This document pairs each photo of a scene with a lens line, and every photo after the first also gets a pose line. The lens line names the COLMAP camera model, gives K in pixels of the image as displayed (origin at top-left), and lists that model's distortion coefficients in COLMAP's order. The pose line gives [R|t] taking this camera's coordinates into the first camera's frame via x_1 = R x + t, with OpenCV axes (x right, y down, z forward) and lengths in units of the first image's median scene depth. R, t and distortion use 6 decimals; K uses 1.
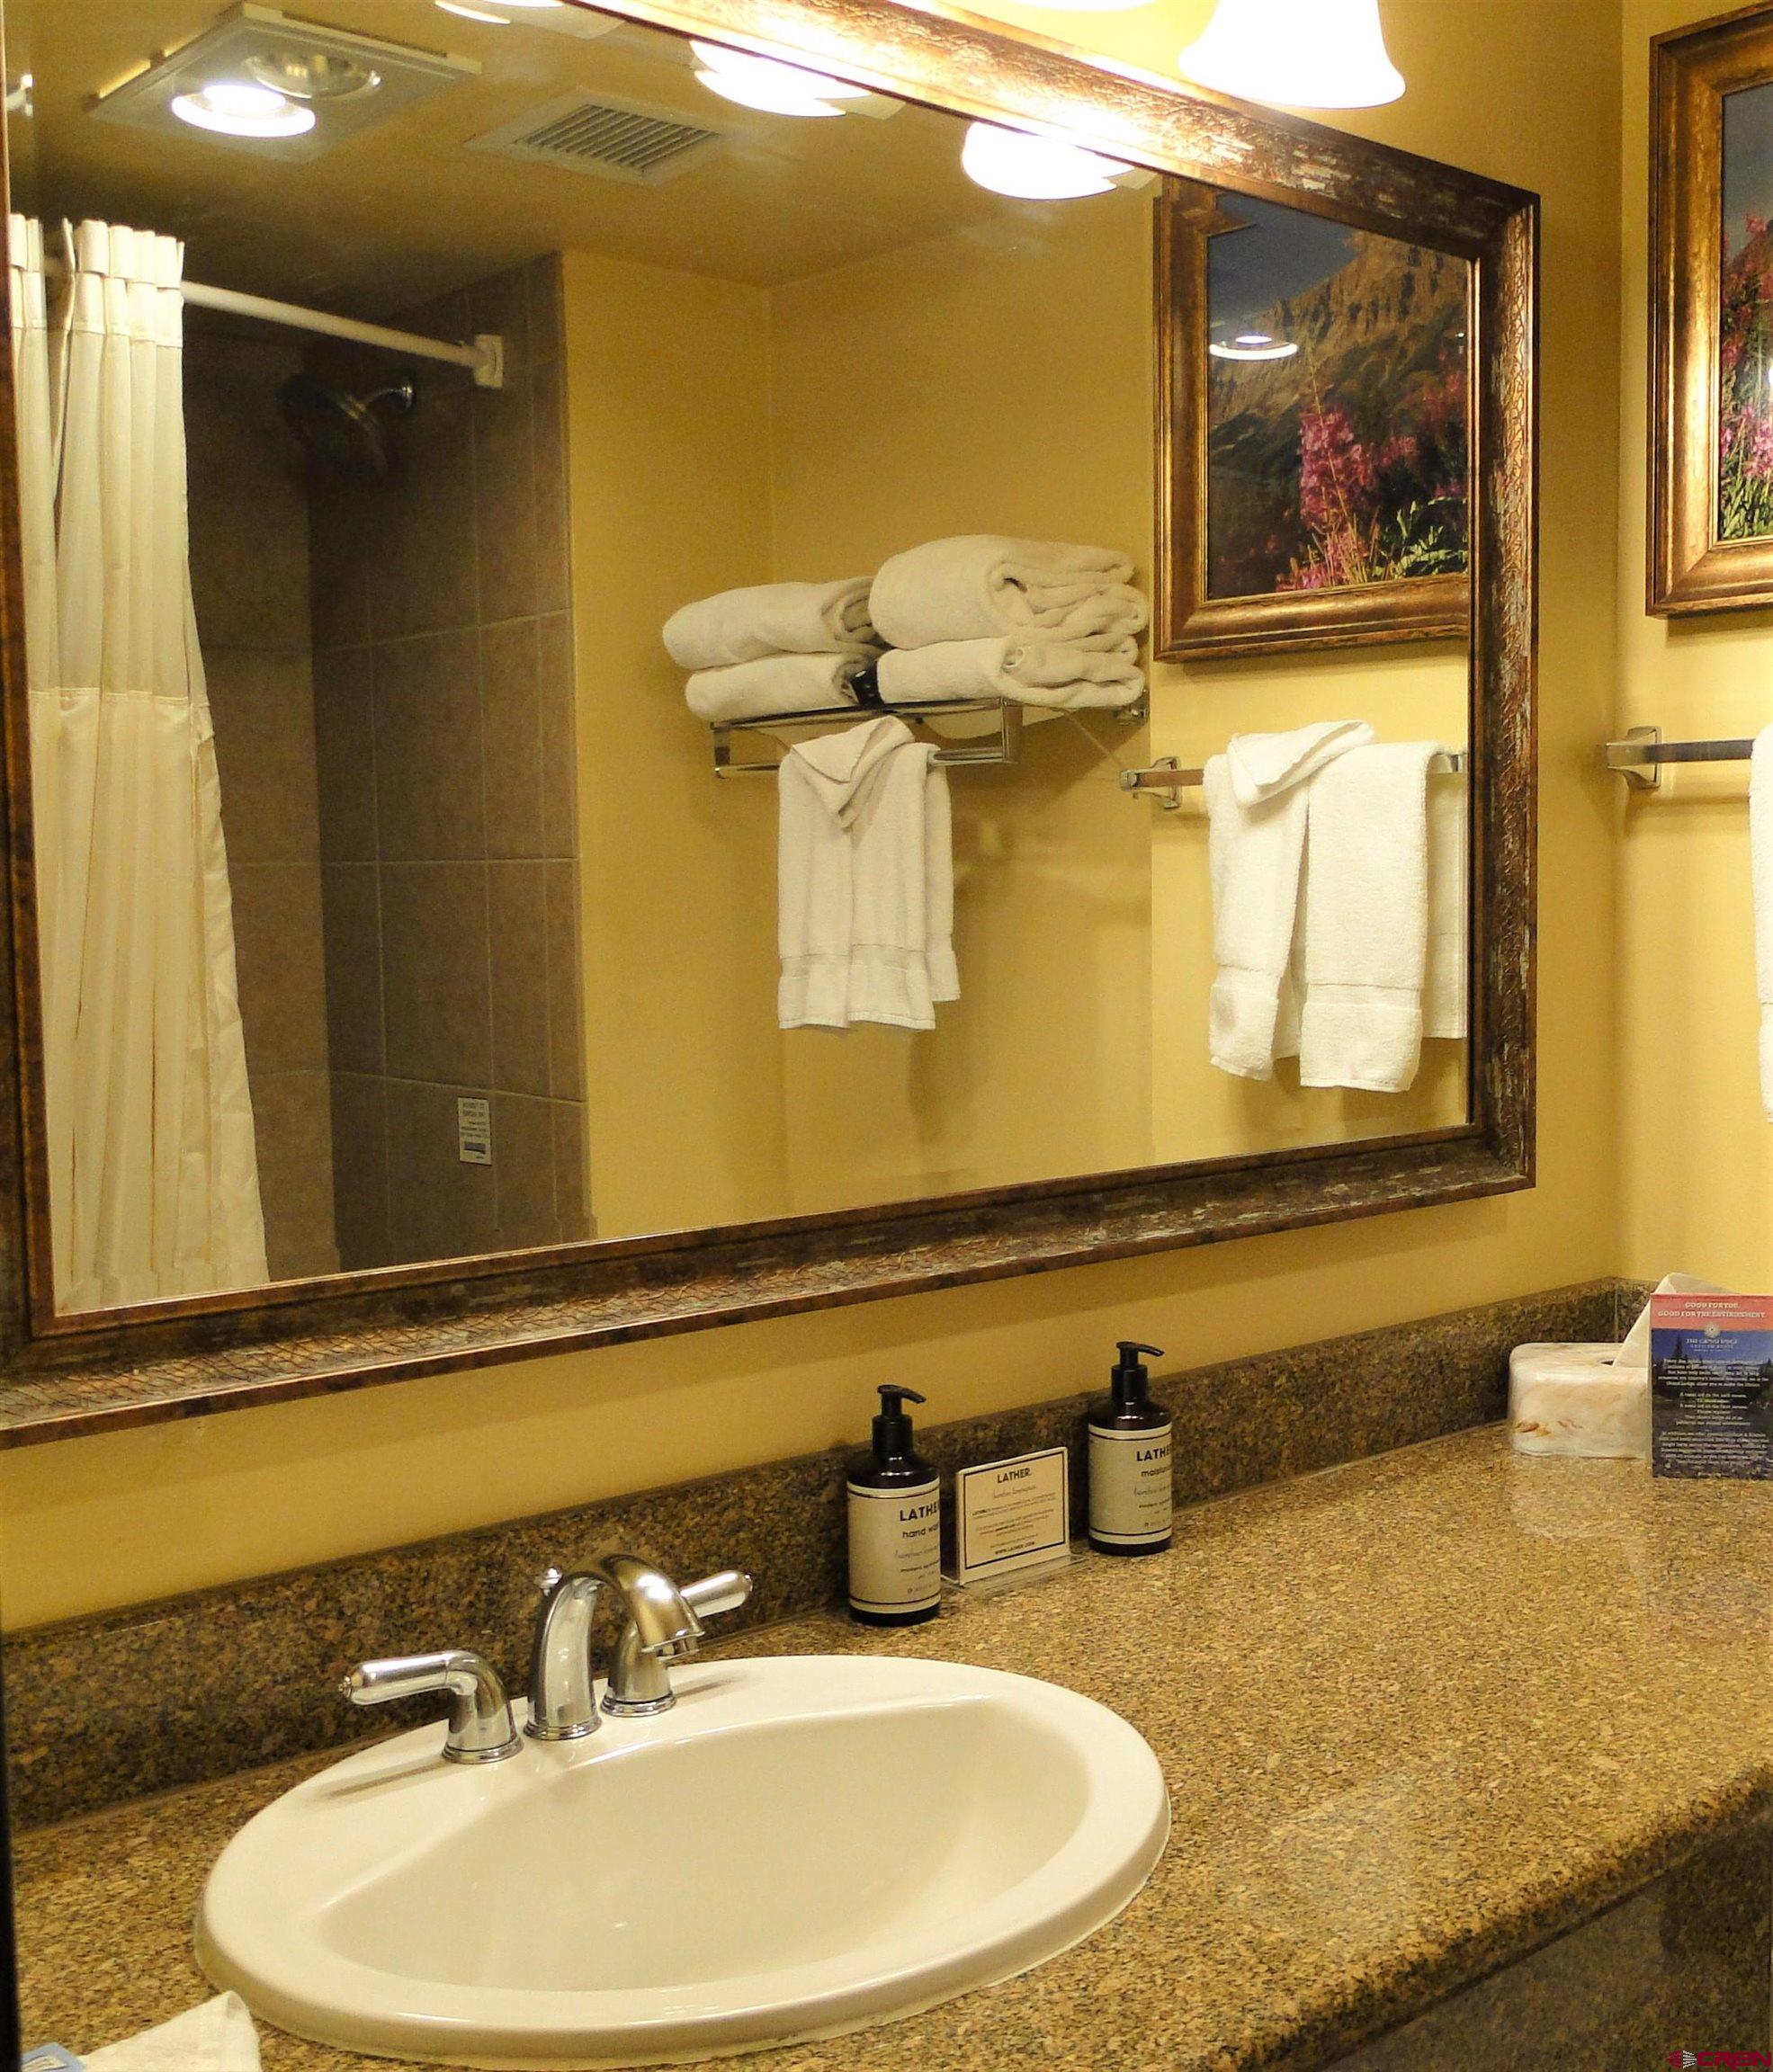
lens RADIAL K [[2841.4, 0, 917.3], [0, 2841.4, 983.7], [0, 0, 1]] dist [-0.008011, 0.000000]
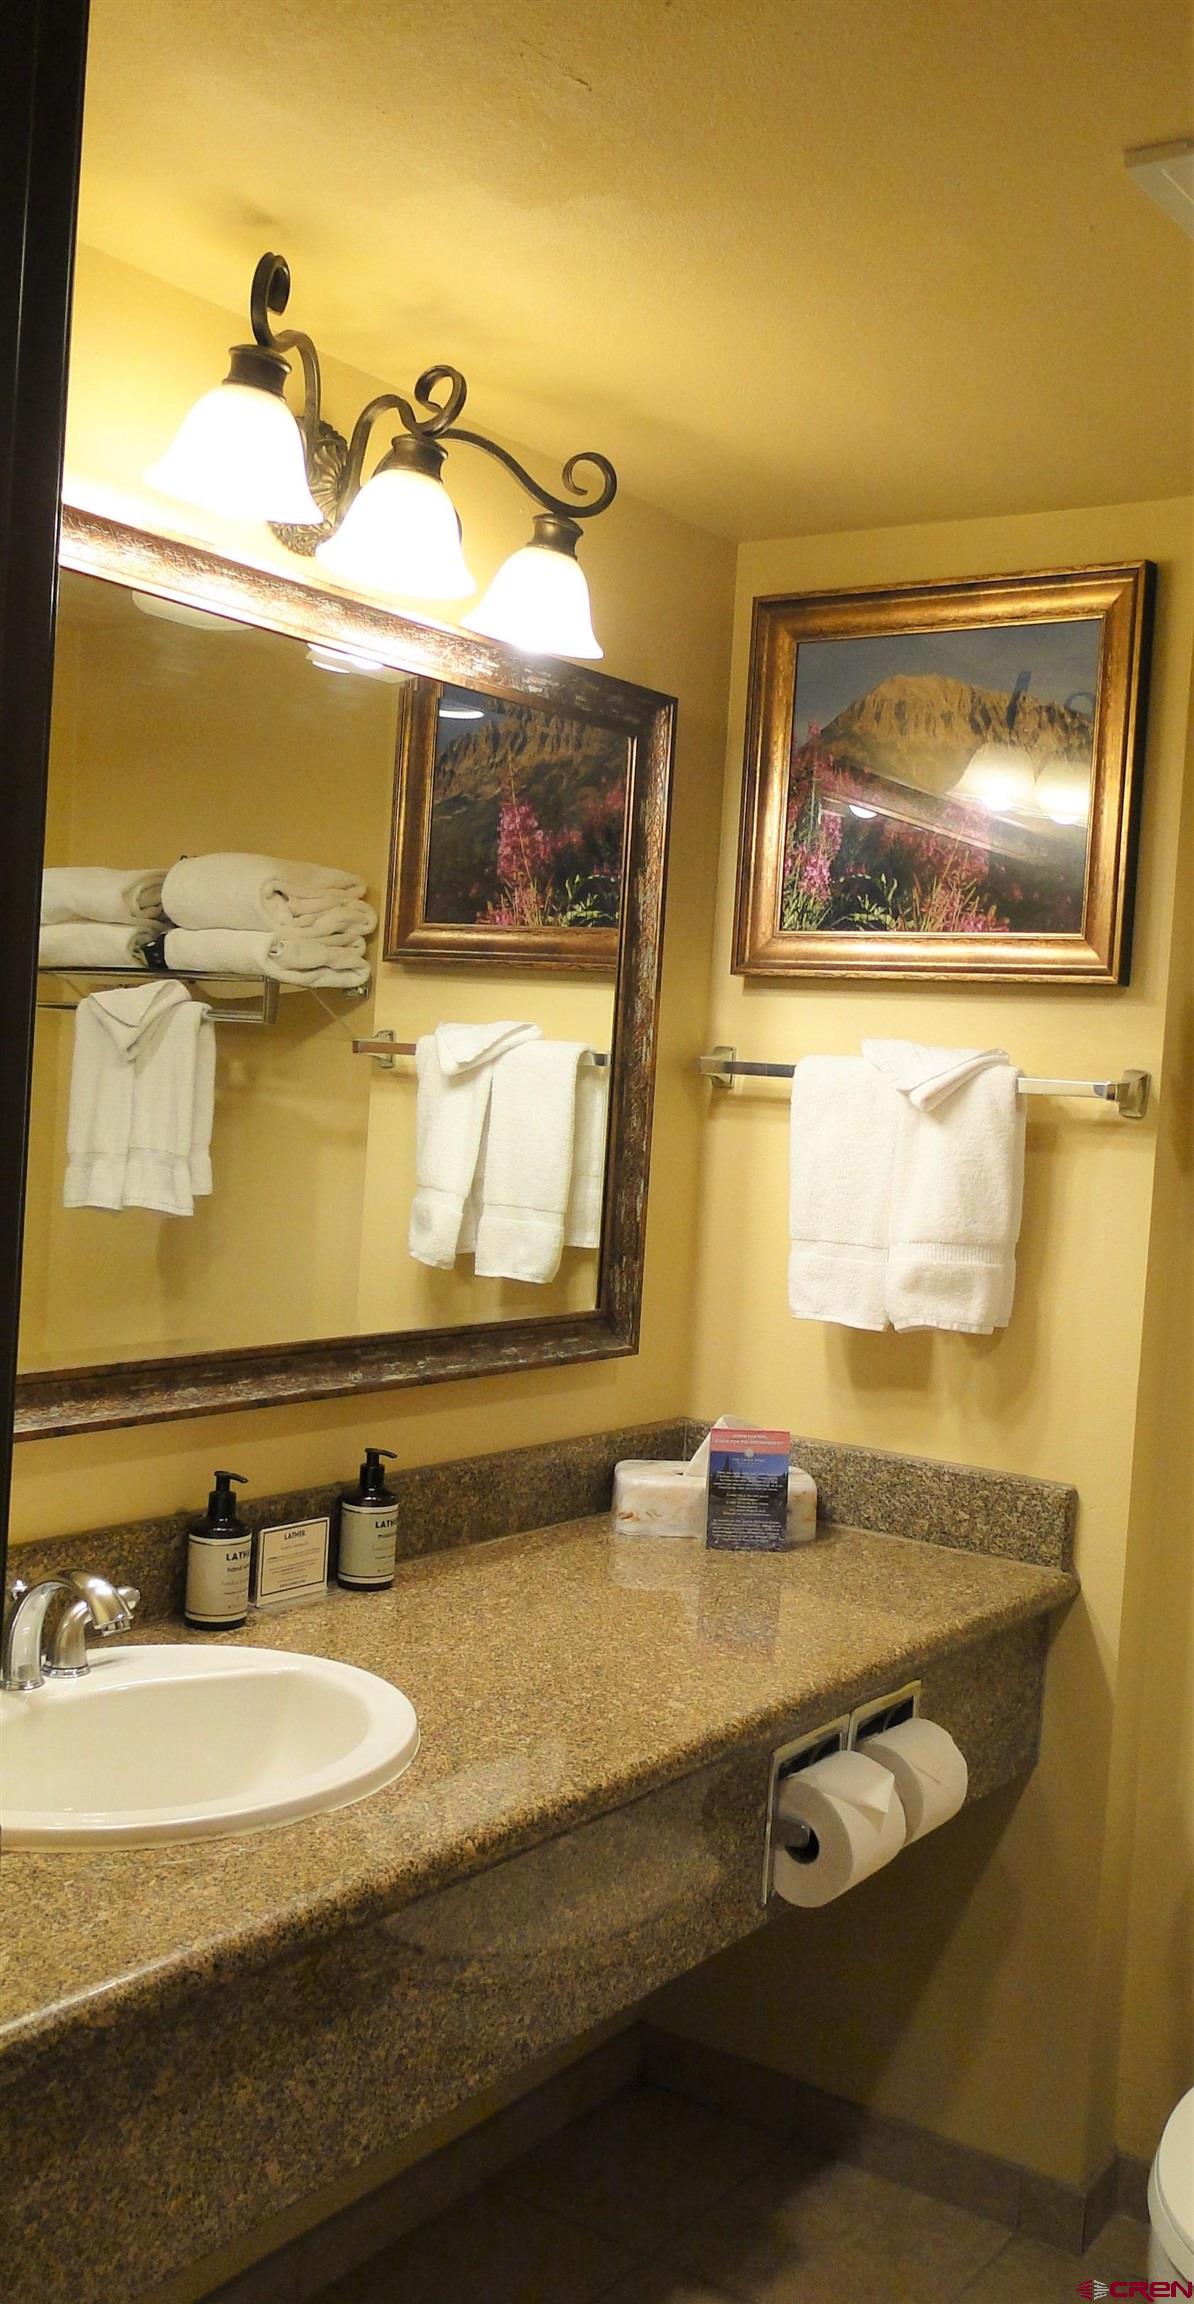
lens RADIAL K [[2315.3, 0, 597.7], [0, 2315.3, 1151.7], [0, 0, 1]] dist [-0.053411, 0.000000]
pose [[0.977904, 0.054118, 0.201928, -0.055462], [-0.052316, 0.998529, -0.014254, -0.016268], [-0.202402, 0.003375, 0.979297, -0.187523]]
